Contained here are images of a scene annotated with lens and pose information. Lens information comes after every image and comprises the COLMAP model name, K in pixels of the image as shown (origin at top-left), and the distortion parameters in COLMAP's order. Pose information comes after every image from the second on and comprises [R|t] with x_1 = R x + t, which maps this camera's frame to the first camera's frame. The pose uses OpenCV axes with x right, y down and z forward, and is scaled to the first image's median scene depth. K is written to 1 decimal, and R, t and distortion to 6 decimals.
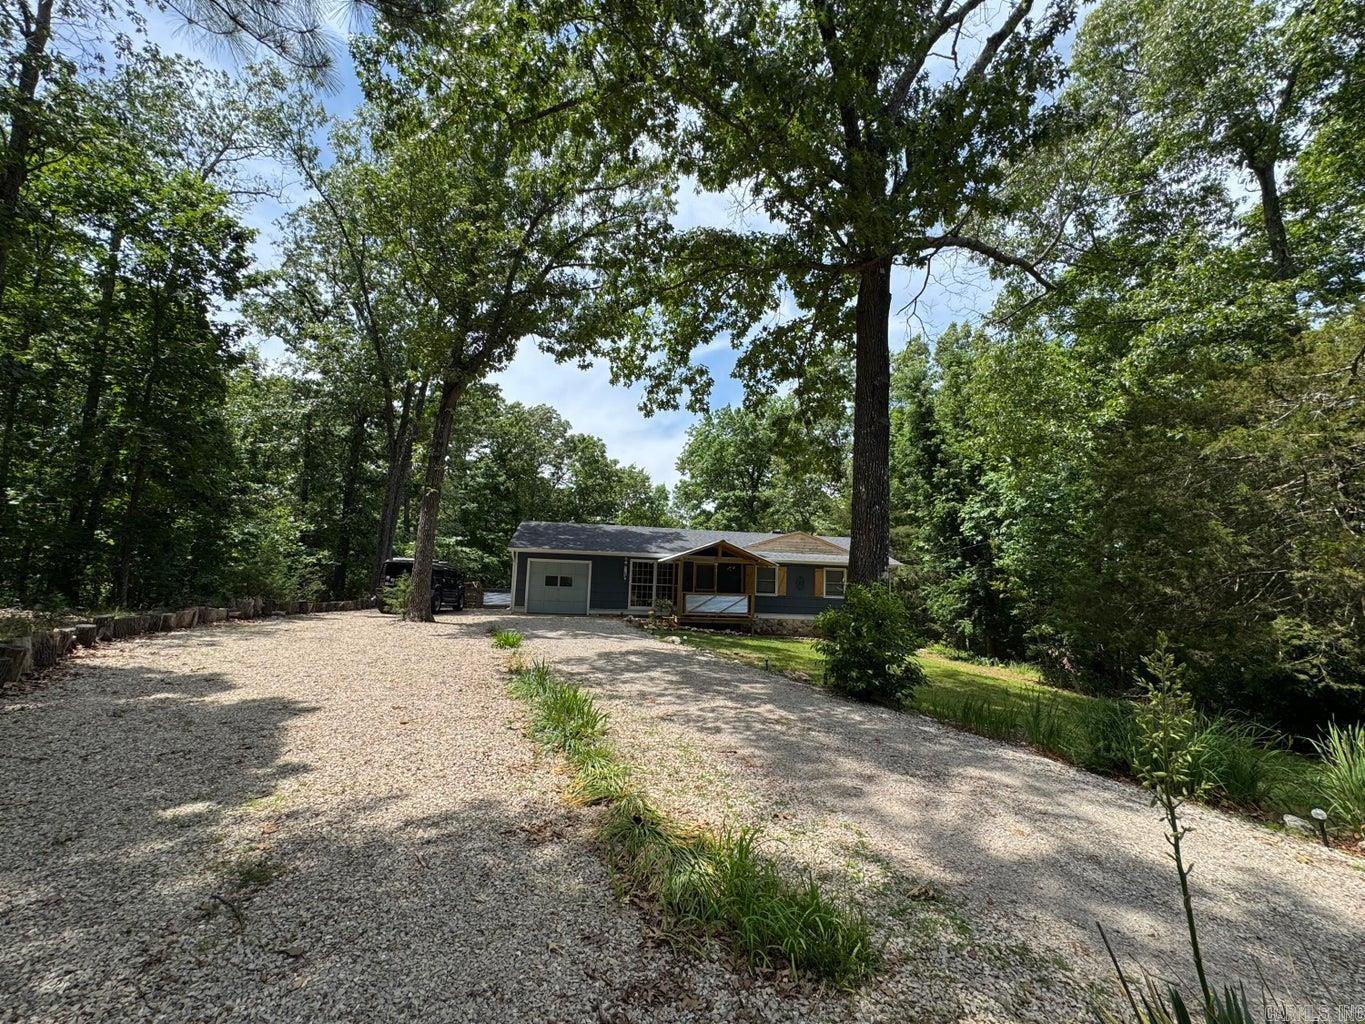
lens RADIAL K [[542.0, 0, 668.1], [0, 542.0, 512.7], [0, 0, 1]] dist [-0.000303, 0.000146]
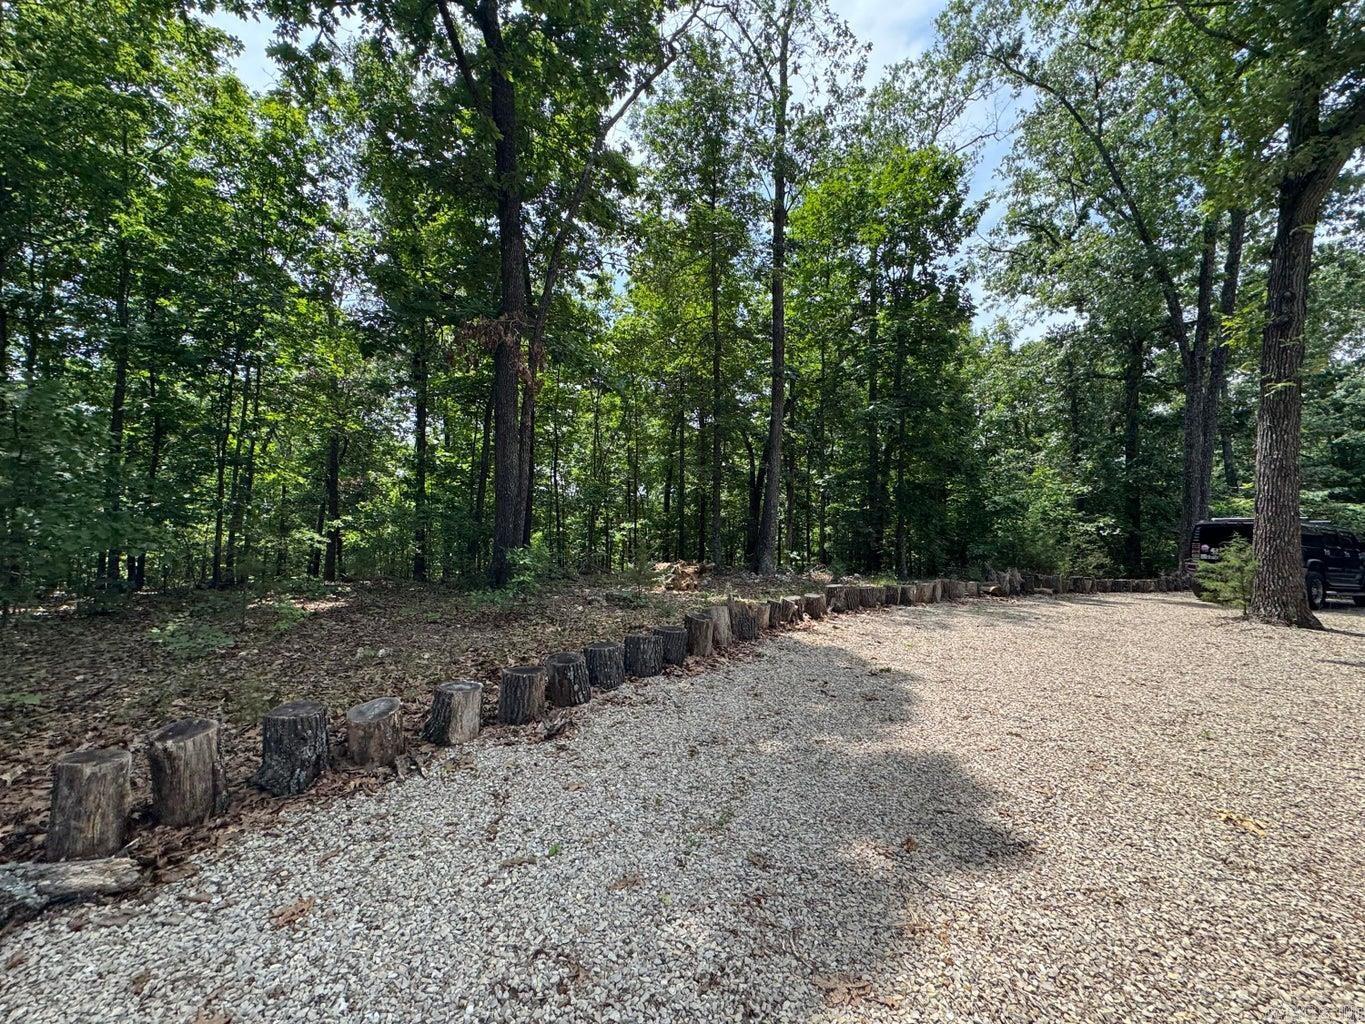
lens RADIAL K [[542.0, 0, 678.9], [0, 542.0, 510.7], [0, 0, 1]] dist [-0.000303, 0.000146]
pose [[0.315134, -0.070694, -0.946411, -0.105233], [0.113416, 0.992881, -0.036400, 0.030784], [0.942246, -0.095867, 0.320908, 0.216690]]
